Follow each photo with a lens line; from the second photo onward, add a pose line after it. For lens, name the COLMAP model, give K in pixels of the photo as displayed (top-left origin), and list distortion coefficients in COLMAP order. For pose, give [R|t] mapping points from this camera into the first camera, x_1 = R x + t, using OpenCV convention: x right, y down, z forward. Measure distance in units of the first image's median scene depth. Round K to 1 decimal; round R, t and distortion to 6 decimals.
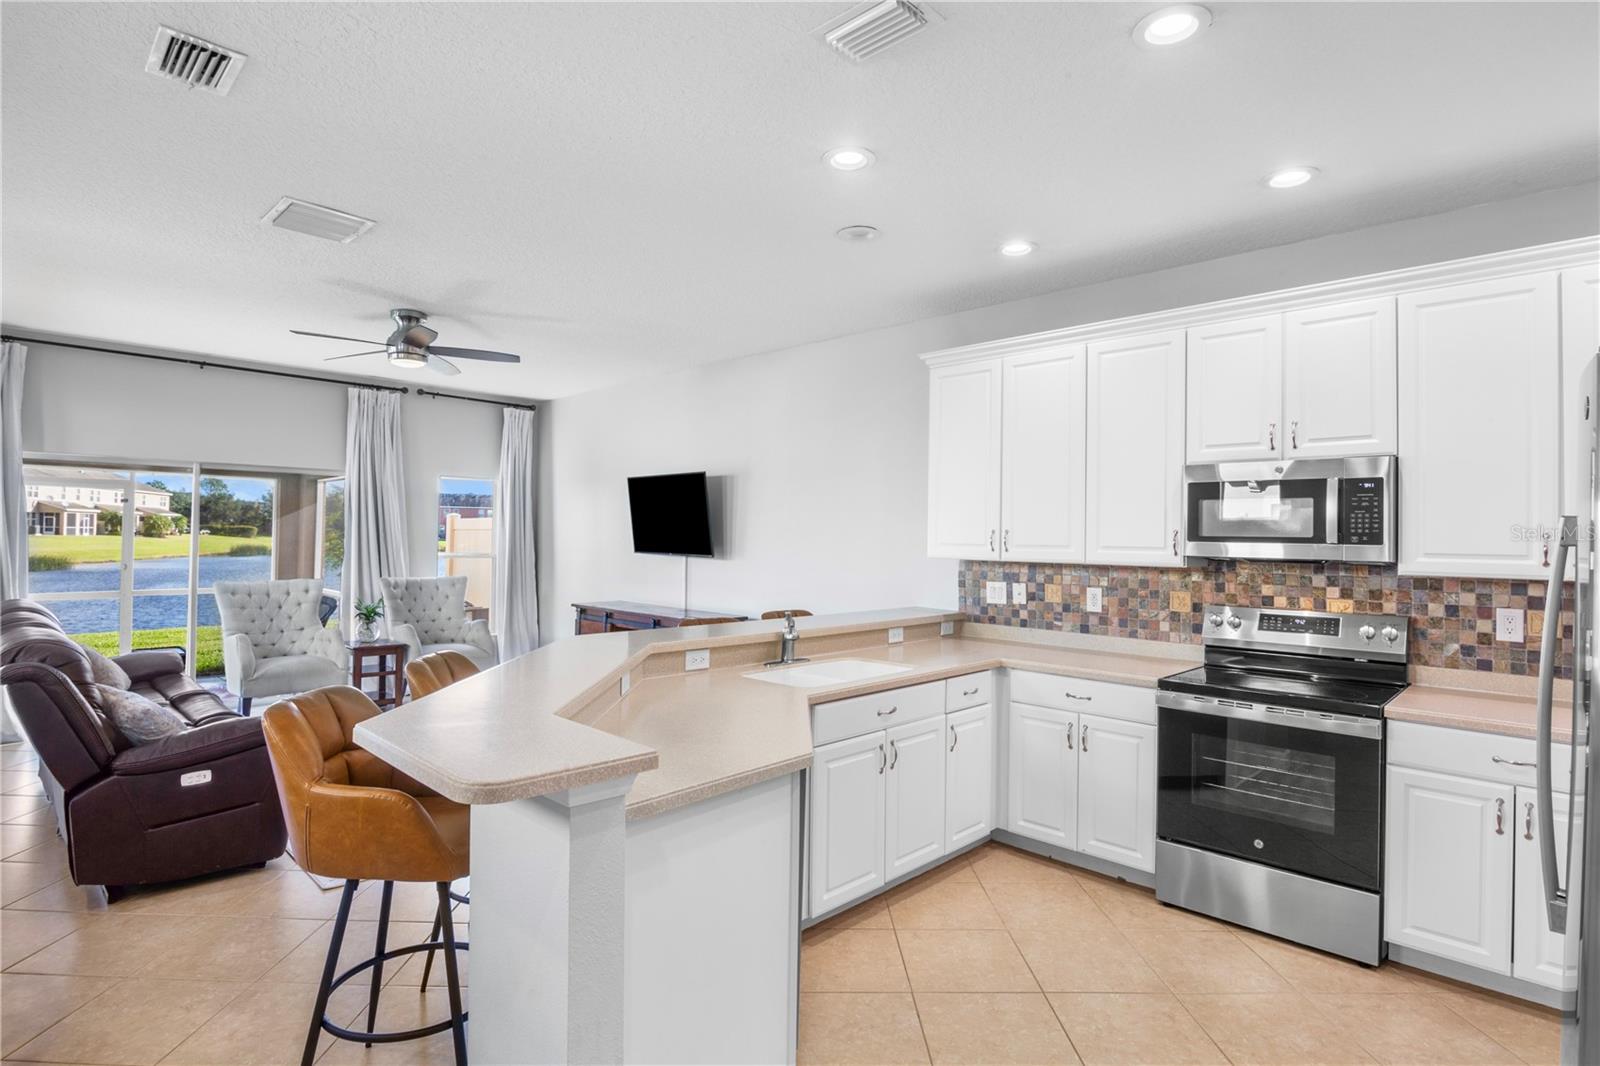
lens RADIAL K [[813.4, 0, 800.4], [0, 813.4, 522.1], [0, 0, 1]] dist [-0.013809, -0.000128]
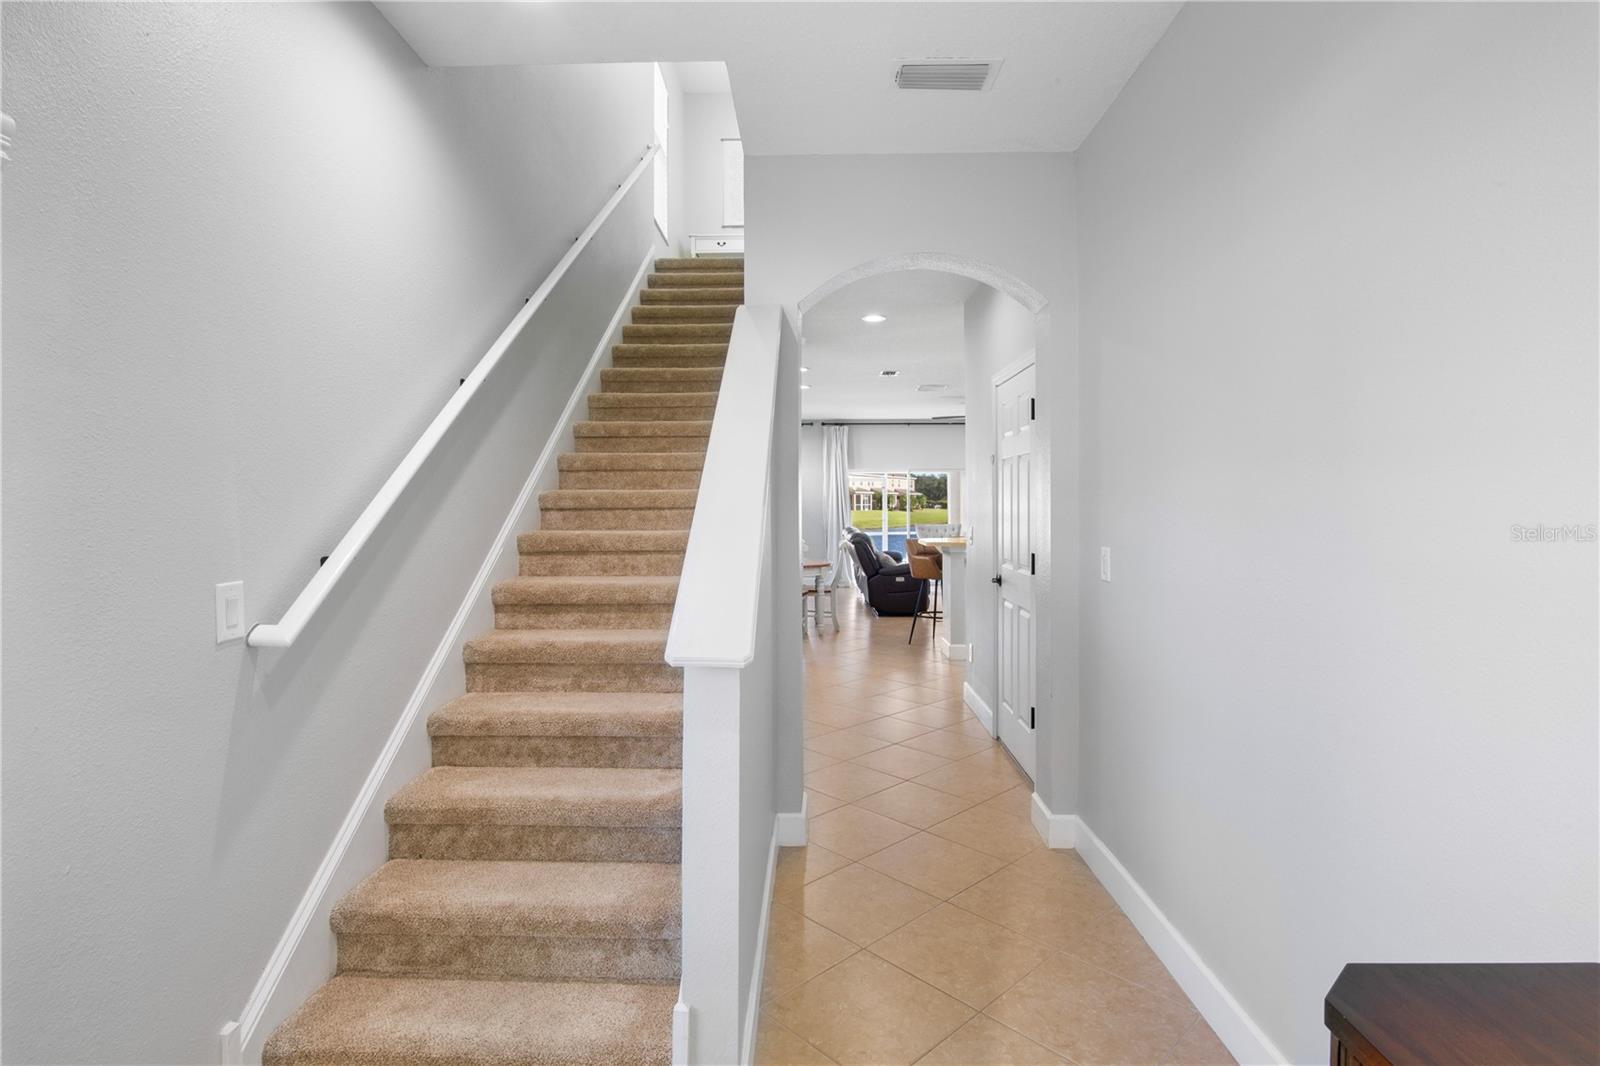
lens RADIAL K [[790.2, 0, 800.0], [0, 790.2, 533.0], [0, 0, 1]] dist [-0.000983, -0.000189]
pose [[0.689589, 0.004188, -0.724189, 0.844908], [0.033438, 0.998733, 0.037616, 0.011084], [0.723429, -0.050154, 0.688575, -0.970294]]
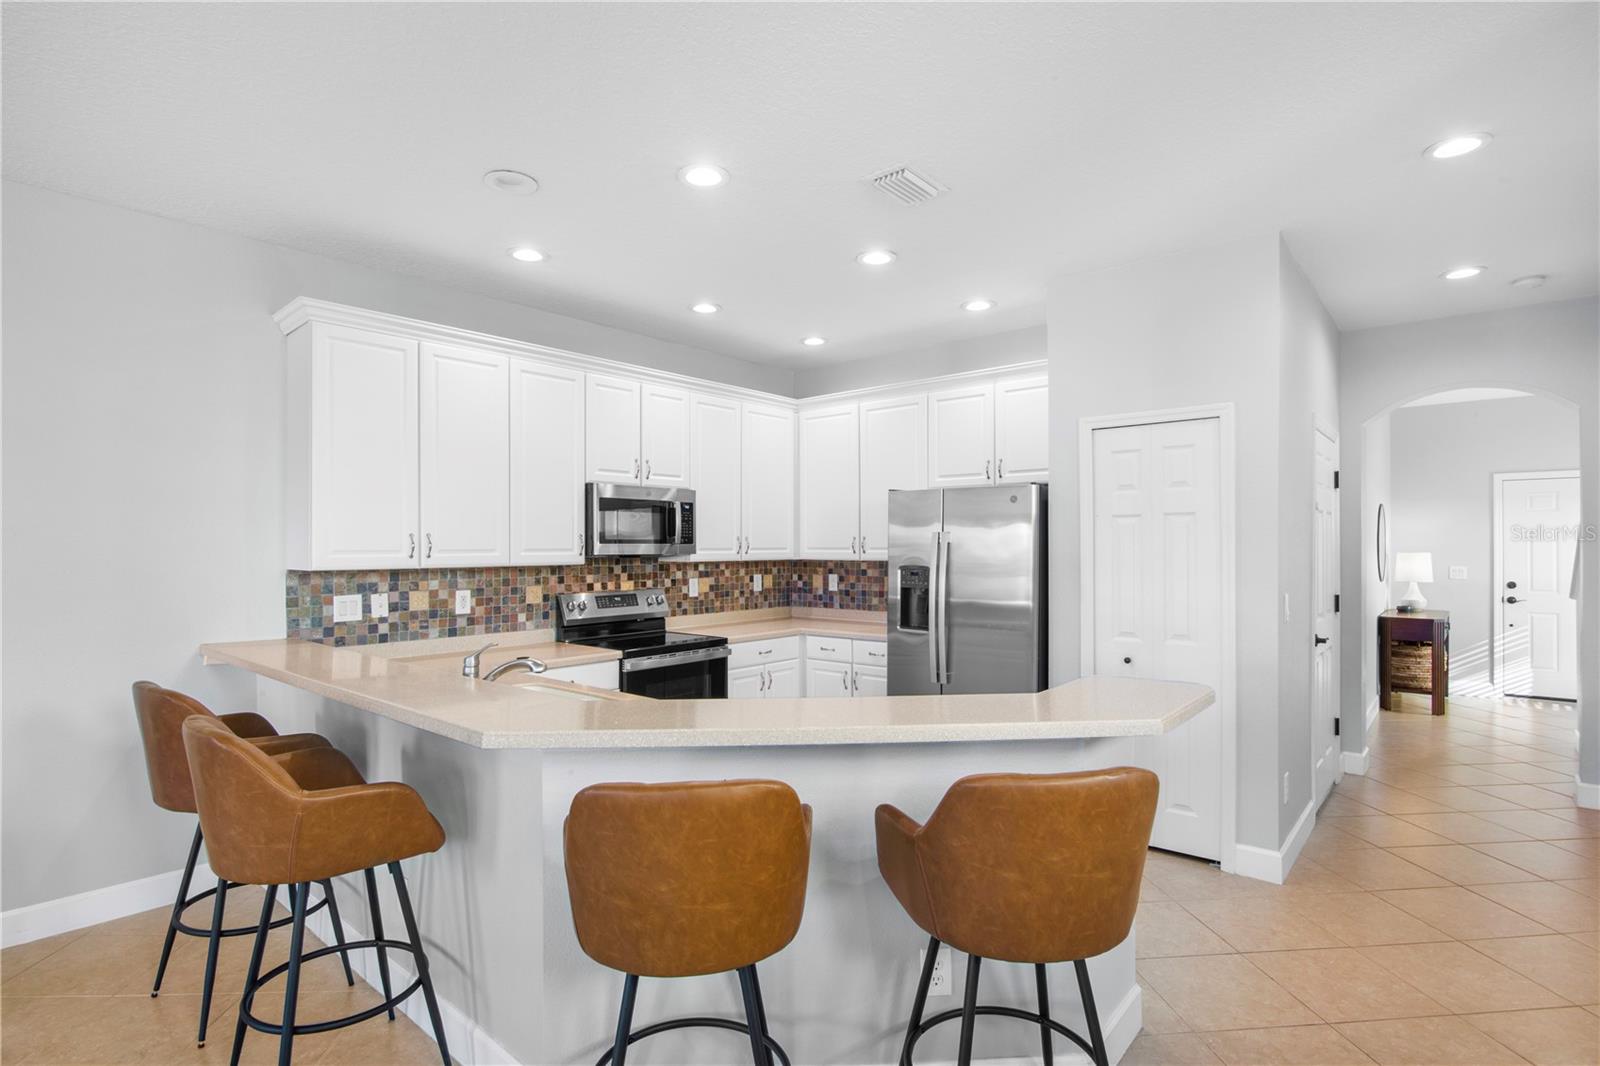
lens RADIAL K [[790.2, 0, 800.0], [0, 790.2, 533.0], [0, 0, 1]] dist [-0.000983, -0.000189]
pose [[-0.064025, -0.001995, 0.997946, -0.576677], [-0.018746, 0.999824, 0.000796, 0.000379], [-0.997772, -0.018656, -0.064051, 0.567912]]
